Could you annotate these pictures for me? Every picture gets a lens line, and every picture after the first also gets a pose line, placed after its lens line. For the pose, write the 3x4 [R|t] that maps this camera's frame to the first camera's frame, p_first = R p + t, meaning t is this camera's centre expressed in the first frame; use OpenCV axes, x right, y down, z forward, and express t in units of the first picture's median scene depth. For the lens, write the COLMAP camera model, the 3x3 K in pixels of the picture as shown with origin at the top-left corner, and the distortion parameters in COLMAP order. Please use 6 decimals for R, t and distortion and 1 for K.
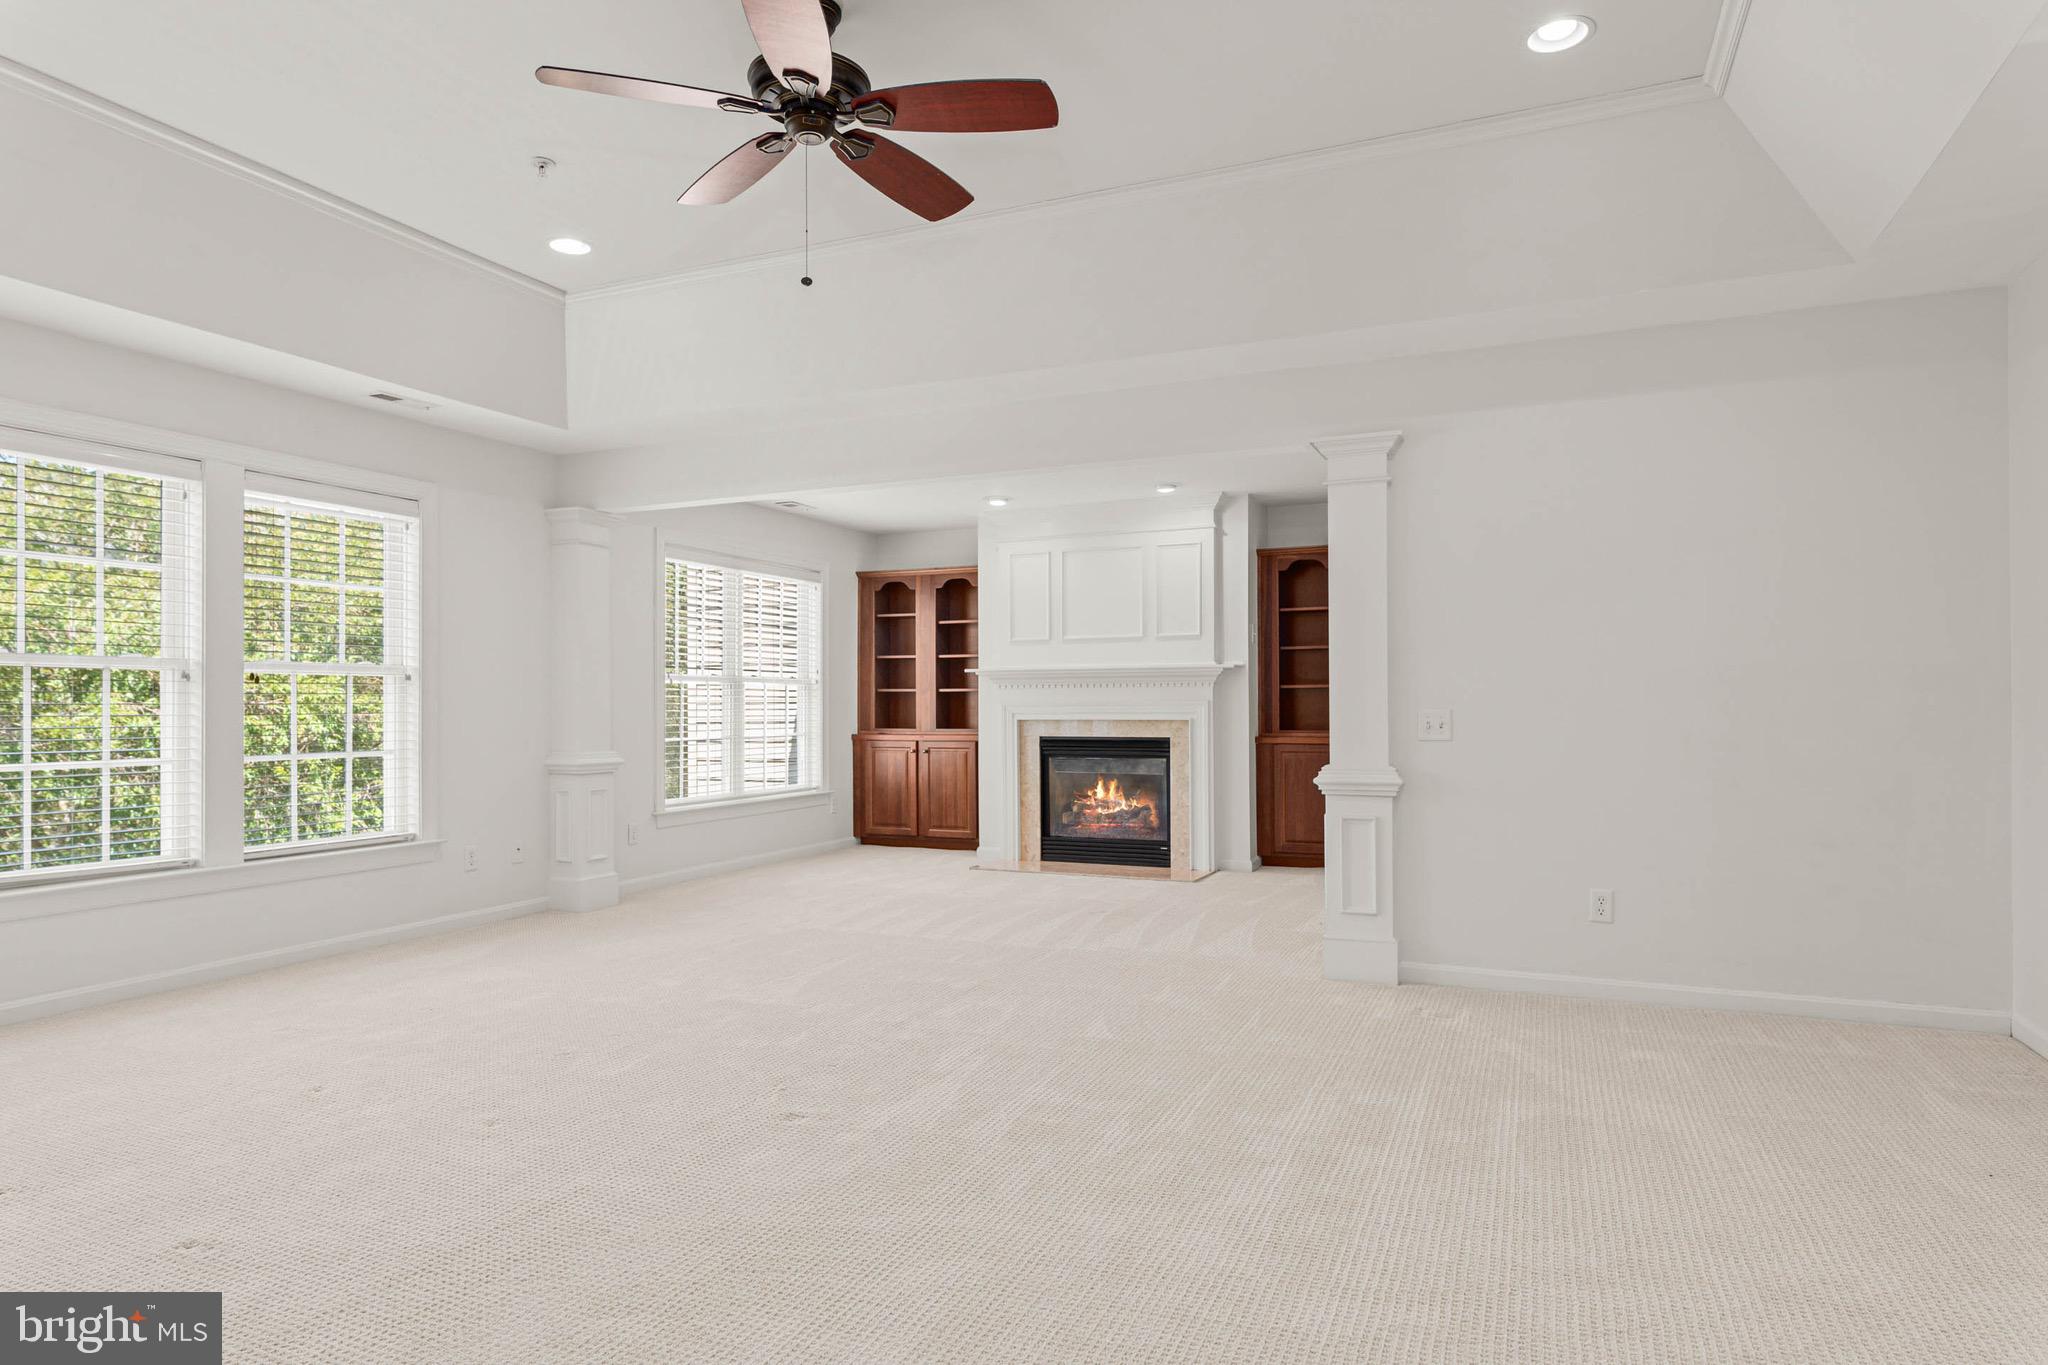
lens RADIAL K [[1181.8, 0, 1024.8], [0, 1181.8, 675.2], [0, 0, 1]] dist [-0.003861, -0.000014]
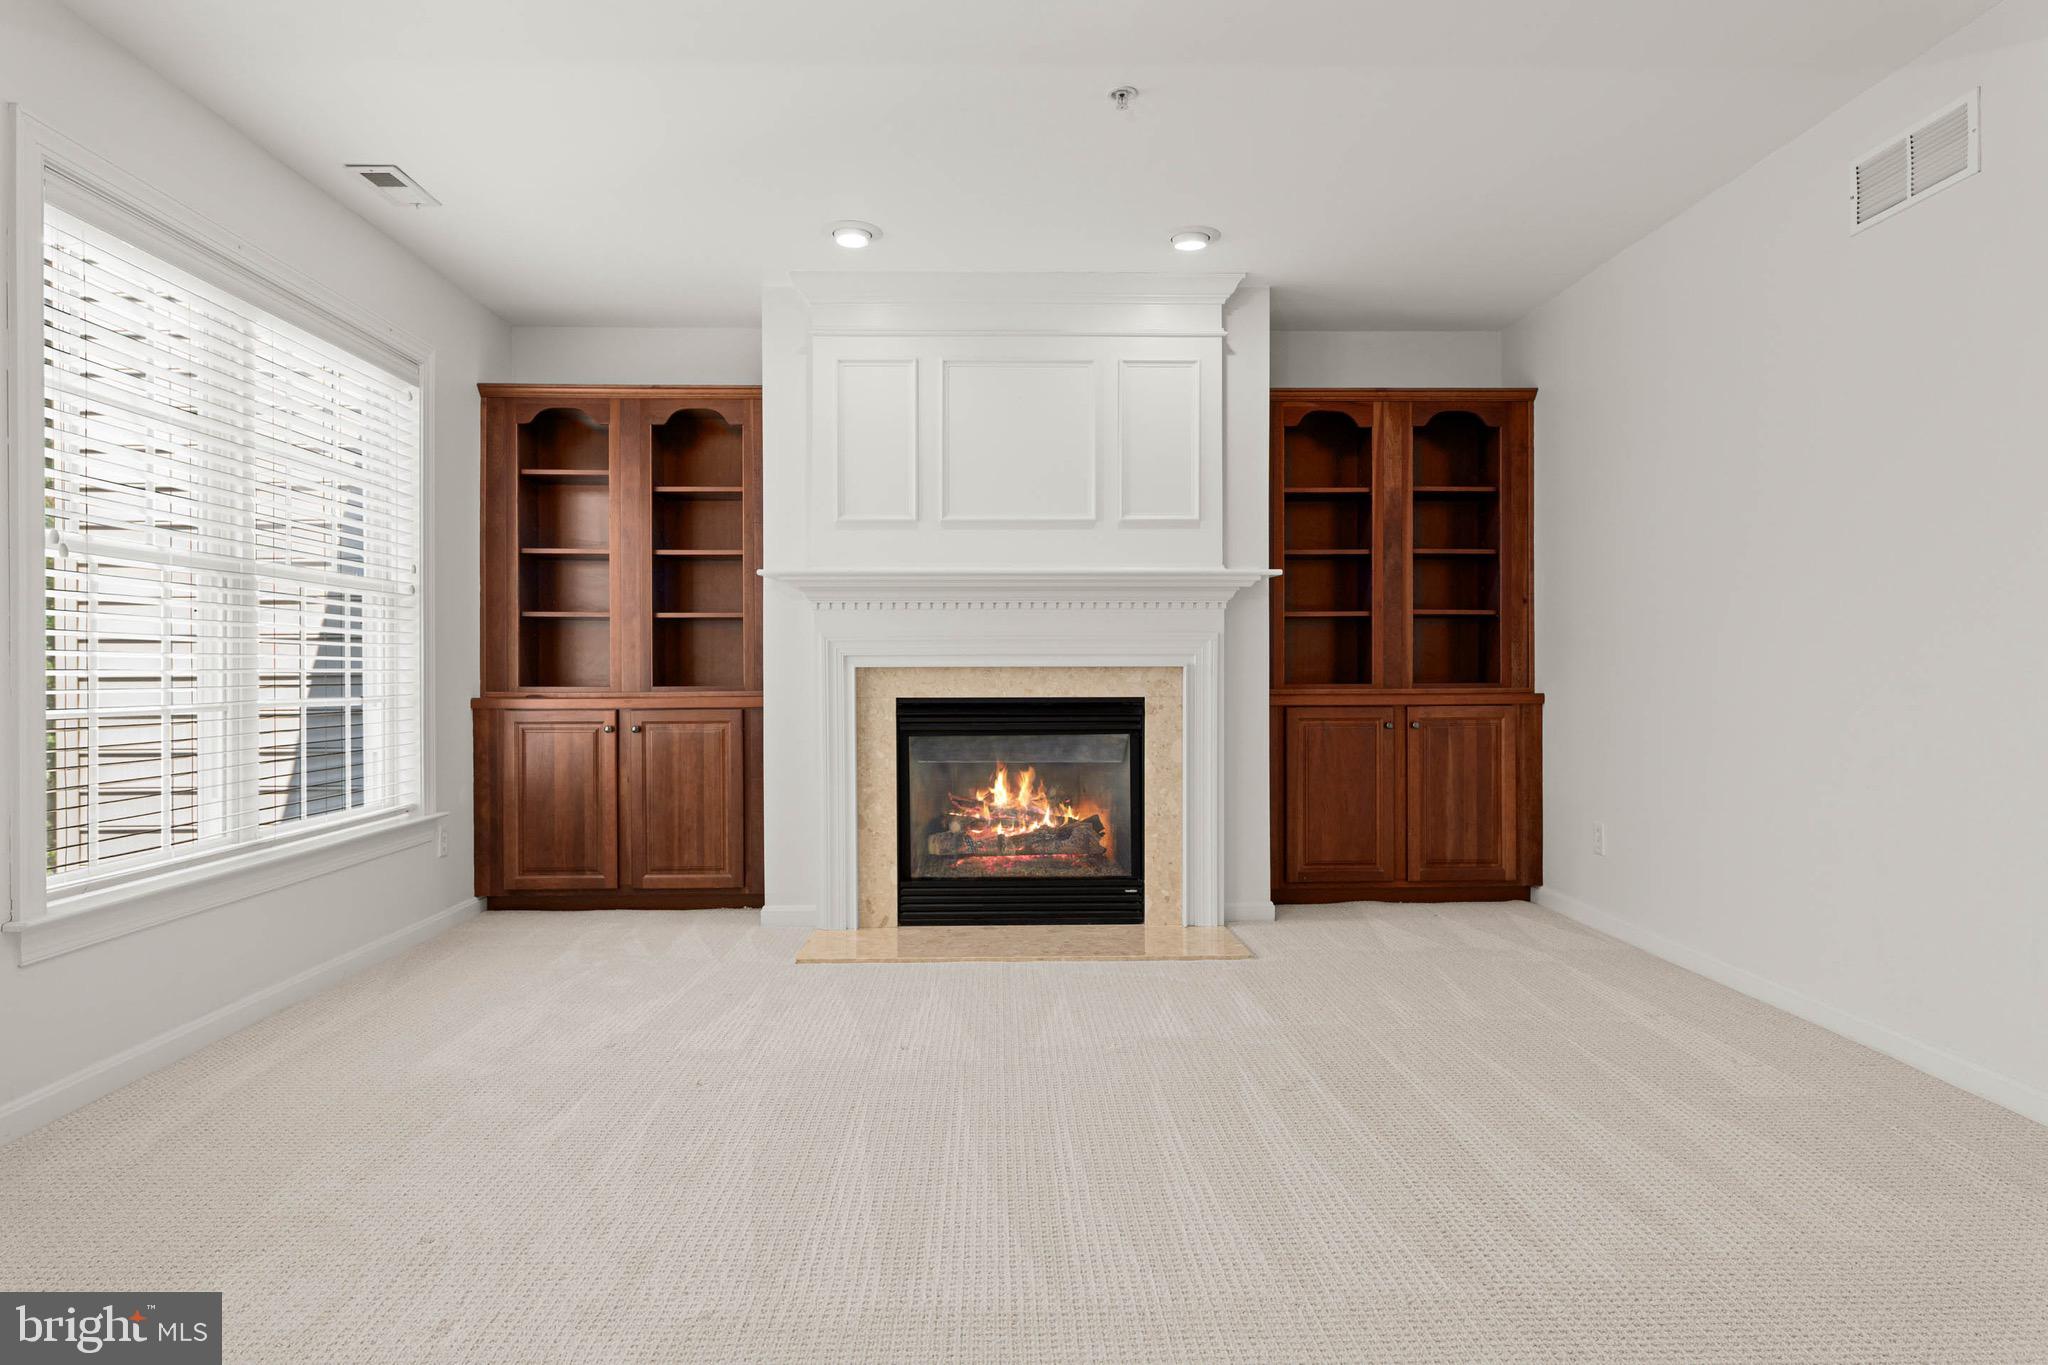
lens RADIAL K [[1181.8, 0, 1024.8], [0, 1181.8, 675.2], [0, 0, 1]] dist [-0.003861, -0.000014]
pose [[0.902239, 0.000463, 0.431236, -0.168107], [-0.012225, 0.999625, 0.024505, 0.027118], [-0.431063, -0.027381, 0.901906, 0.483803]]
